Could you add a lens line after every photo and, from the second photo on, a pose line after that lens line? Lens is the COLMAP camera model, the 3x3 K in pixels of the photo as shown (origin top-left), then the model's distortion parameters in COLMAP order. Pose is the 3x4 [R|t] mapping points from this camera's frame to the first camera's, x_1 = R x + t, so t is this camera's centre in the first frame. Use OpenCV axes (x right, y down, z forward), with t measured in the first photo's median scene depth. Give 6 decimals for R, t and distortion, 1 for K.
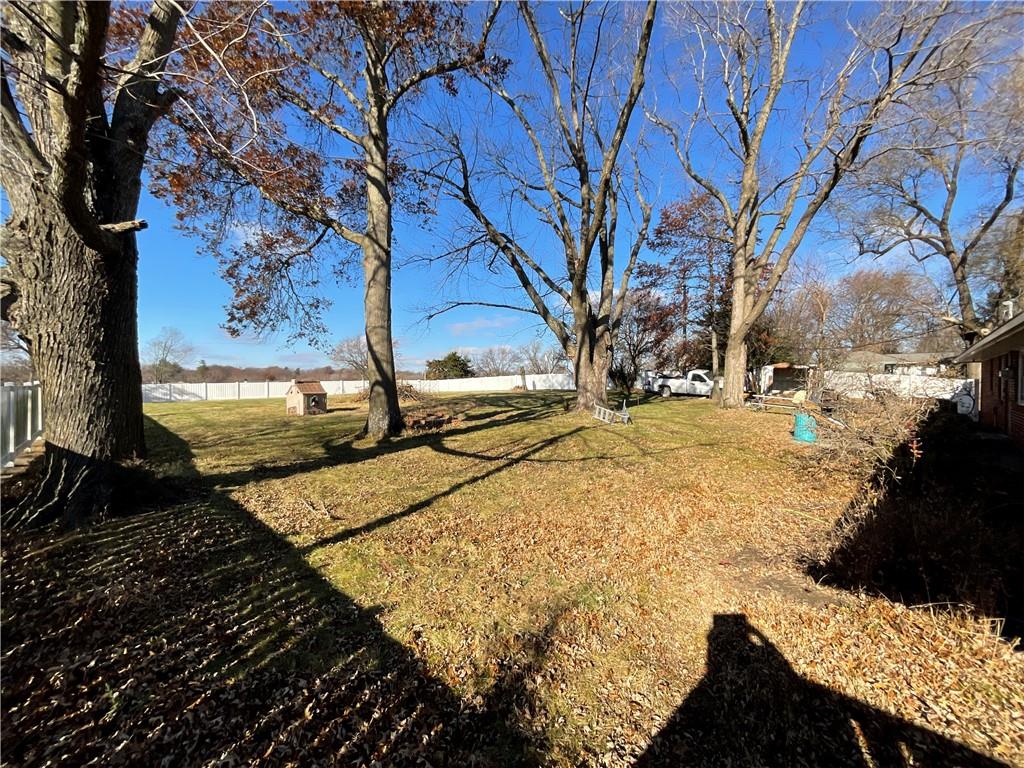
lens RADIAL K [[413.4, 0, 510.7], [0, 413.4, 385.0], [0, 0, 1]] dist [-0.000794, -0.001282]
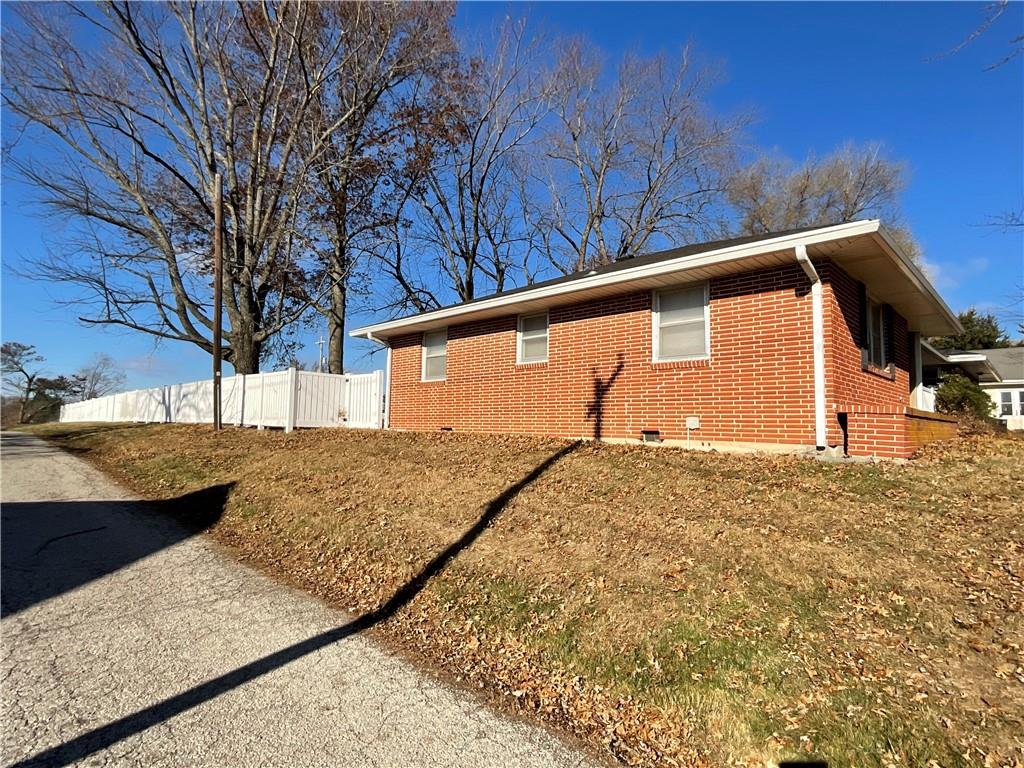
lens RADIAL K [[548.0, 0, 509.9], [0, 548.0, 384.3], [0, 0, 1]] dist [-0.000573, -0.000014]
pose [[0.999865, 0.015538, 0.005367, 0.581828], [-0.015036, 0.996400, -0.083432, 0.196905], [-0.006644, 0.083340, 0.996499, -1.861208]]
